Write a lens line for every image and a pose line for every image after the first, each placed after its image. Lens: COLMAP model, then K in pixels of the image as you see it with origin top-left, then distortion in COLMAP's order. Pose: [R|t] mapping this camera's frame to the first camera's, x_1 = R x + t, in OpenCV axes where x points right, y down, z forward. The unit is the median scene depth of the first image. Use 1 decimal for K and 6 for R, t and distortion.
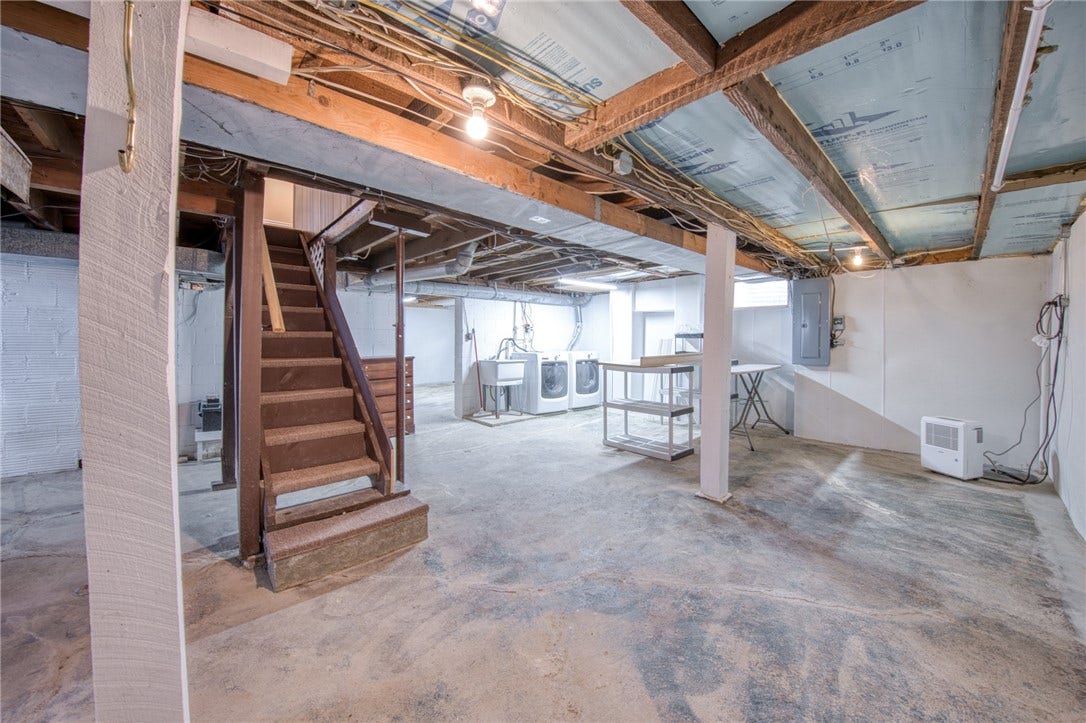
lens RADIAL K [[384.9, 0, 542.0], [0, 384.9, 348.3], [0, 0, 1]] dist [-0.000589, -0.022494]
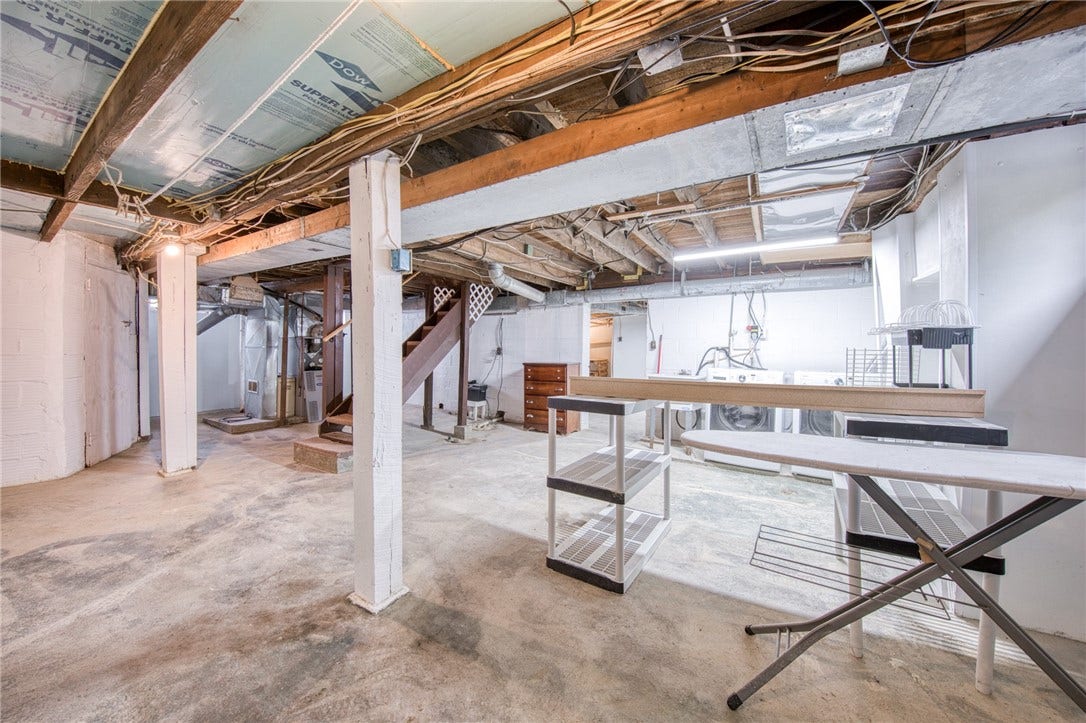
lens RADIAL K [[394.9, 0, 543.0], [0, 394.9, 361.5], [0, 0, 1]] dist [-0.036025, 0.004431]
pose [[0.257846, 0.024748, -0.965869, 1.348883], [-0.024924, 0.999510, 0.018957, -0.015802], [0.965865, 0.019186, 0.258336, 1.317456]]
